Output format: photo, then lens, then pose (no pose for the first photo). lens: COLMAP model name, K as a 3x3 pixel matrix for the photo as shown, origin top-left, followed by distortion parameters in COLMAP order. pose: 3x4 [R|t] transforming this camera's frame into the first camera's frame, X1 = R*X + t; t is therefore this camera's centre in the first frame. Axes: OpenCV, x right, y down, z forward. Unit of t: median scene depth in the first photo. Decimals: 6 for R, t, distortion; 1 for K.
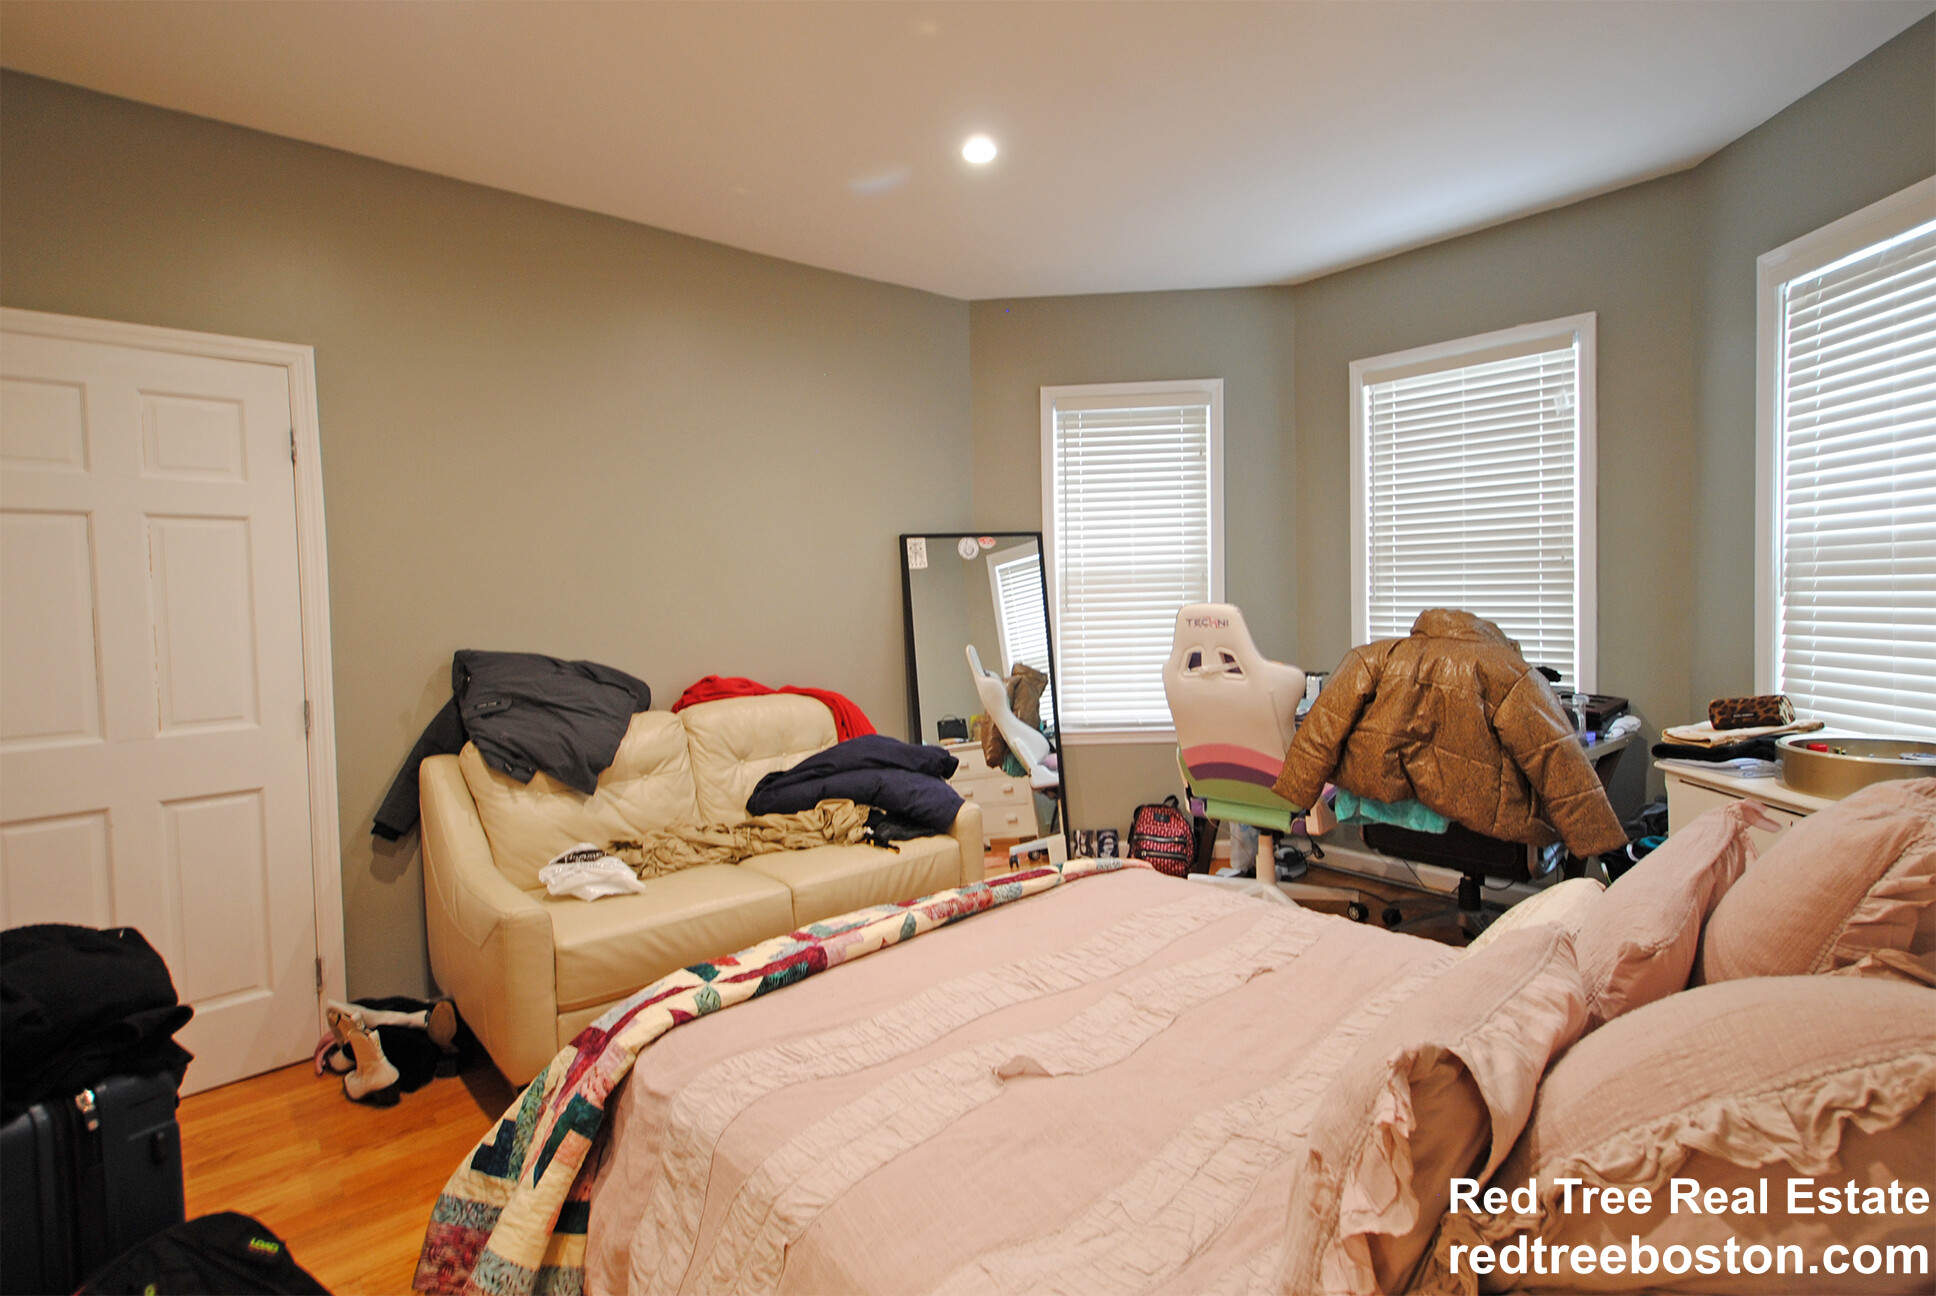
lens RADIAL K [[841.1, 0, 971.5], [0, 841.1, 633.4], [0, 0, 1]] dist [-0.022269, 0.000017]
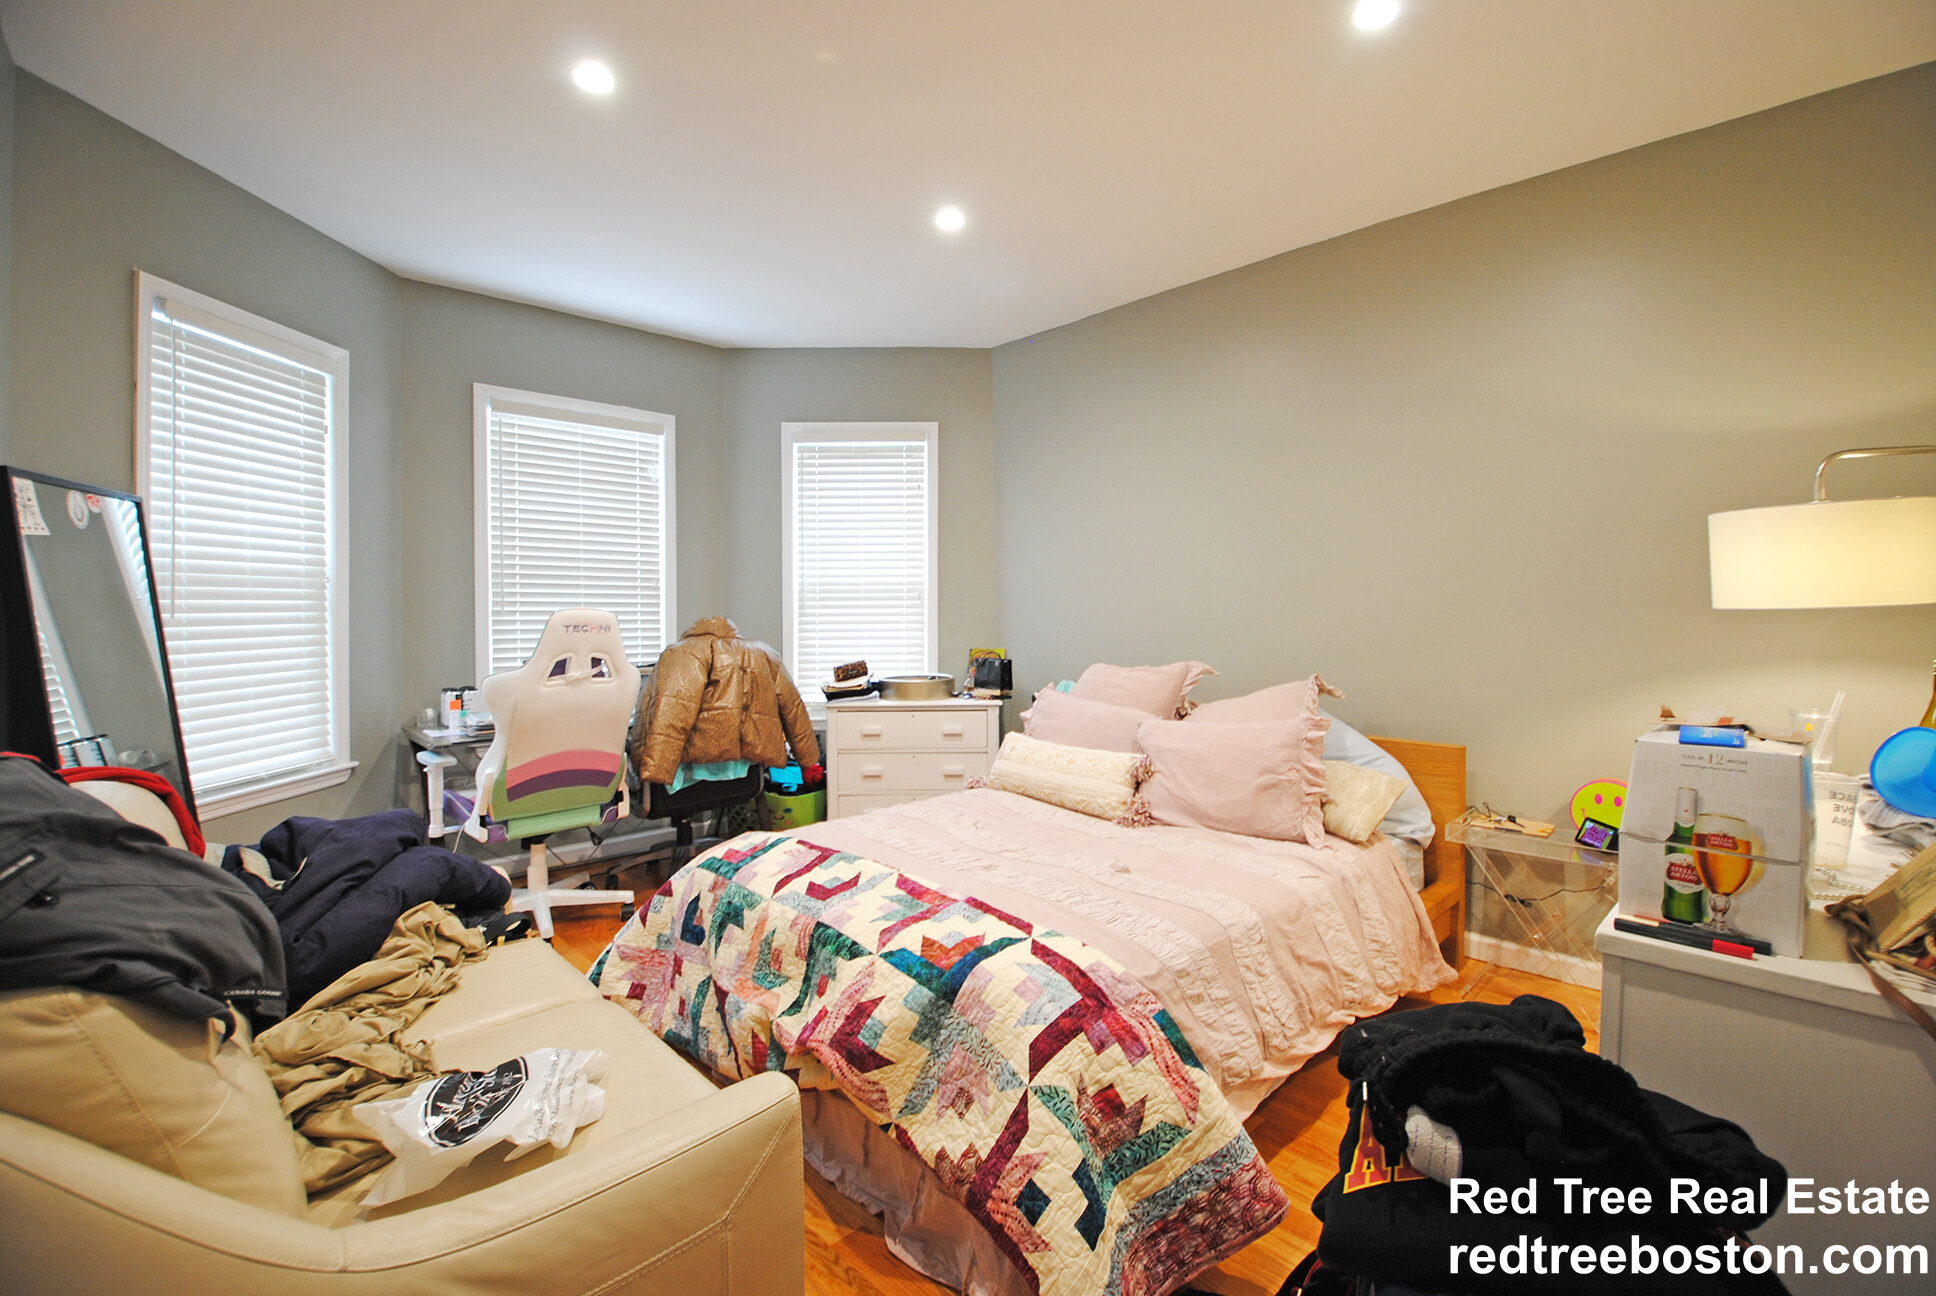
lens RADIAL K [[841.1, 0, 971.5], [0, 841.1, 633.4], [0, 0, 1]] dist [-0.022269, 0.000017]
pose [[-0.015888, -0.001021, 0.999873, -0.676752], [0.045949, 0.998942, 0.001751, 0.010784], [-0.998817, 0.045971, -0.015825, 0.494173]]
